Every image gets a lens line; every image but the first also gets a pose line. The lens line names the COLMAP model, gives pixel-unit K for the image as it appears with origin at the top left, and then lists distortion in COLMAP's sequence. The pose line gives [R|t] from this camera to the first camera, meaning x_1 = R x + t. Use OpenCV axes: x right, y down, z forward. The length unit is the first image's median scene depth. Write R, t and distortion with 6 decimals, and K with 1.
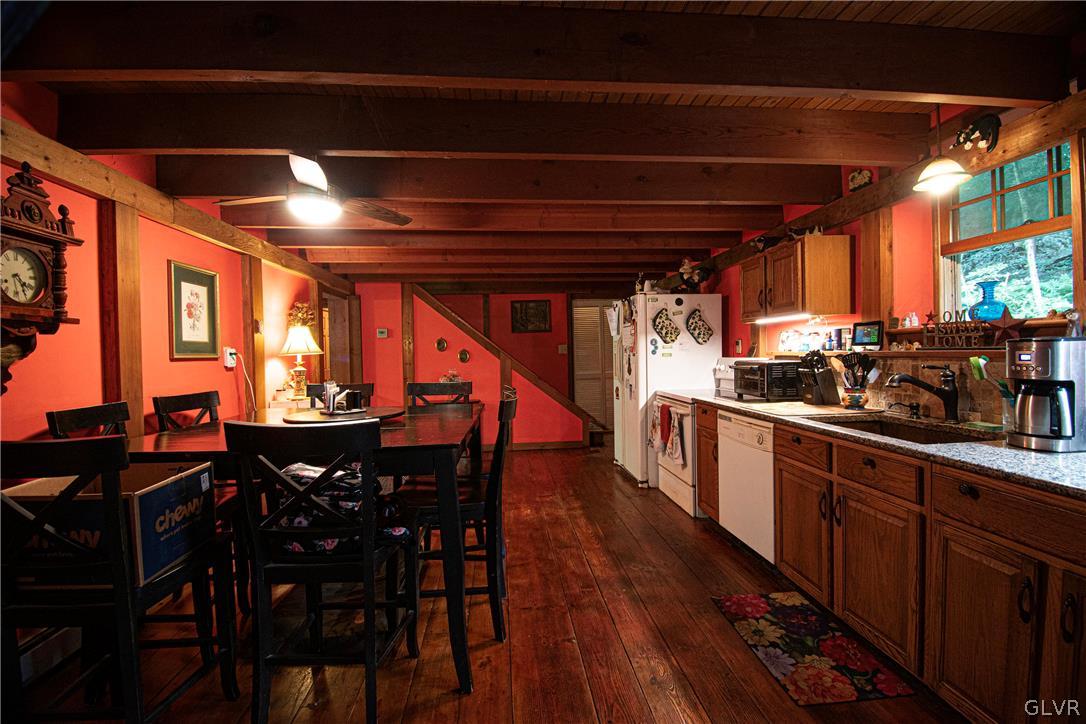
lens RADIAL K [[496.5, 0, 543.3], [0, 496.5, 366.9], [0, 0, 1]] dist [-0.030638, -0.001033]
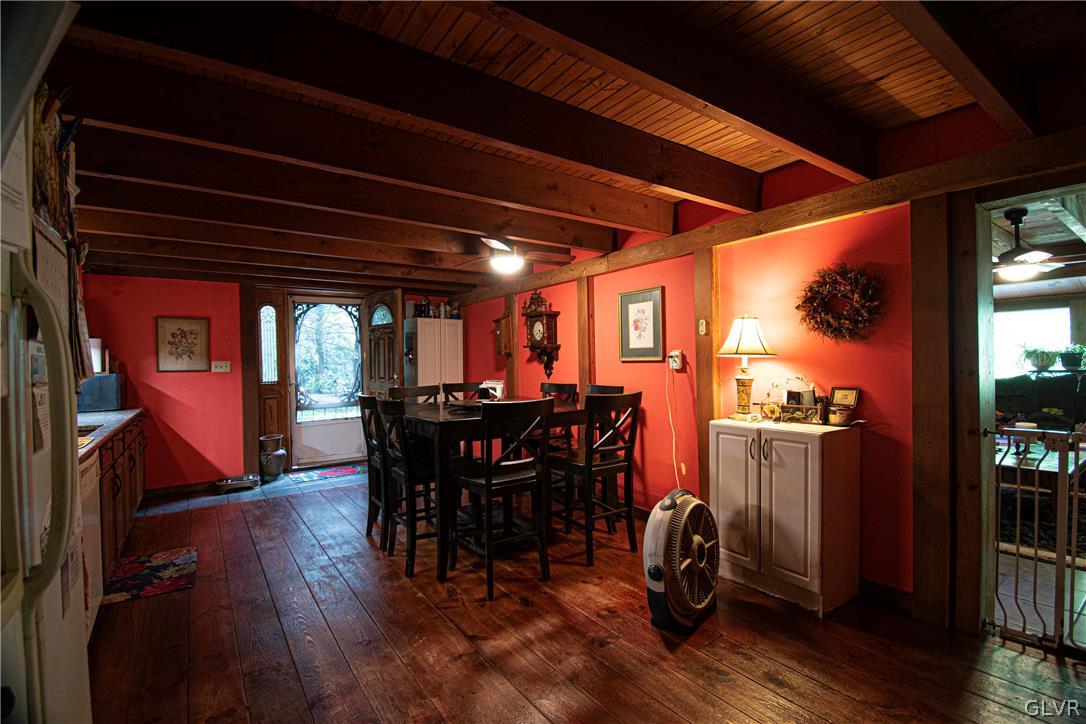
lens RADIAL K [[496.5, 0, 545.6], [0, 496.5, 359.3], [0, 0, 1]] dist [-0.030638, -0.001033]
pose [[-0.859906, 0.028380, -0.509663, 0.169761], [0.018920, 0.999539, 0.023737, -0.059777], [0.510102, 0.010769, -0.860046, 2.061193]]
